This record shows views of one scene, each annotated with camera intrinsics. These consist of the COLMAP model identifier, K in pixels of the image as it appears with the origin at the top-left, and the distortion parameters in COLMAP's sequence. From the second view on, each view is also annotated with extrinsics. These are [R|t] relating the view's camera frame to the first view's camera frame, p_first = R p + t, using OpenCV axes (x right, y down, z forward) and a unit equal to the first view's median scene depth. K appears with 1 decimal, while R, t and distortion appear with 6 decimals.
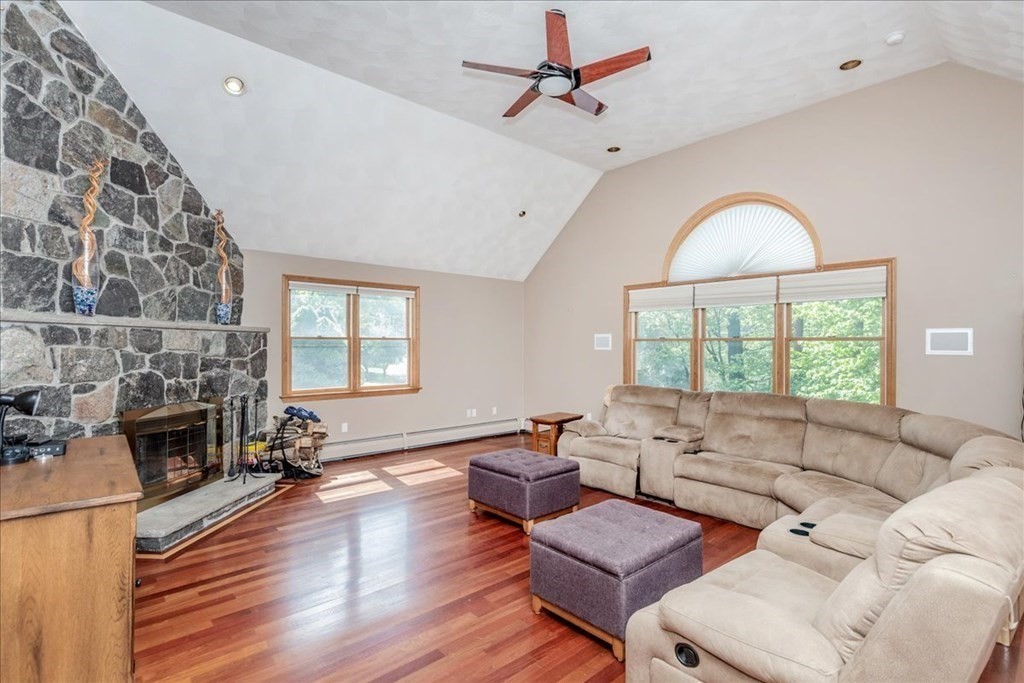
lens RADIAL K [[473.9, 0, 510.9], [0, 473.9, 344.8], [0, 0, 1]] dist [0.000688, 0.000089]
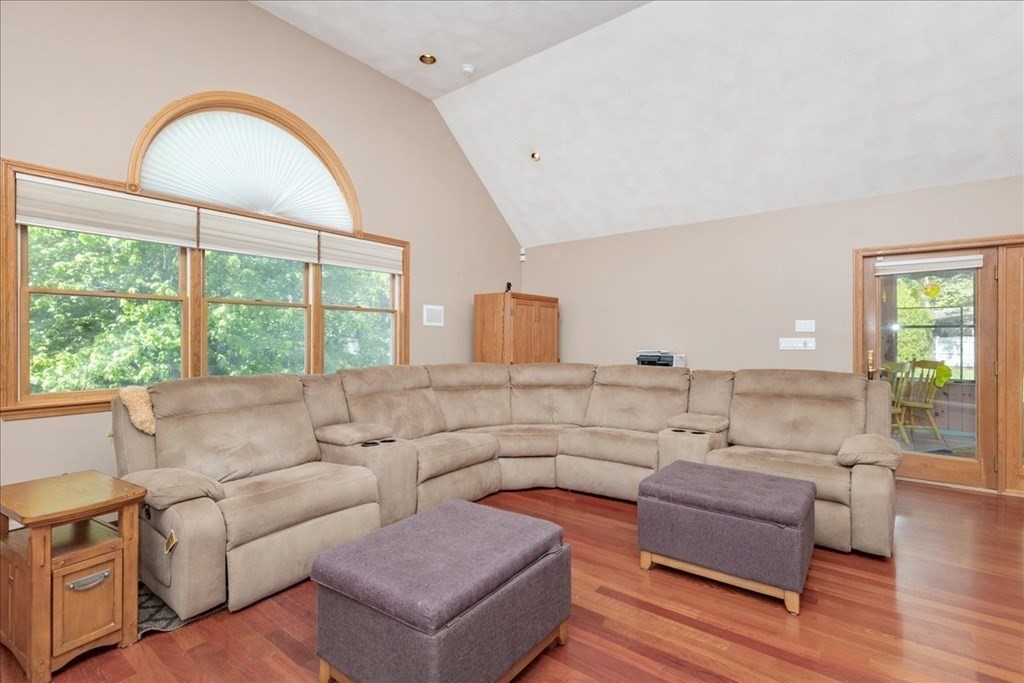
lens RADIAL K [[473.9, 0, 510.9], [0, 473.9, 344.8], [0, 0, 1]] dist [0.000688, 0.000089]
pose [[-0.170641, -0.013185, 0.985245, -0.386650], [-0.003970, 0.999912, 0.012694, 0.052949], [-0.985325, -0.001745, -0.170678, 0.939348]]
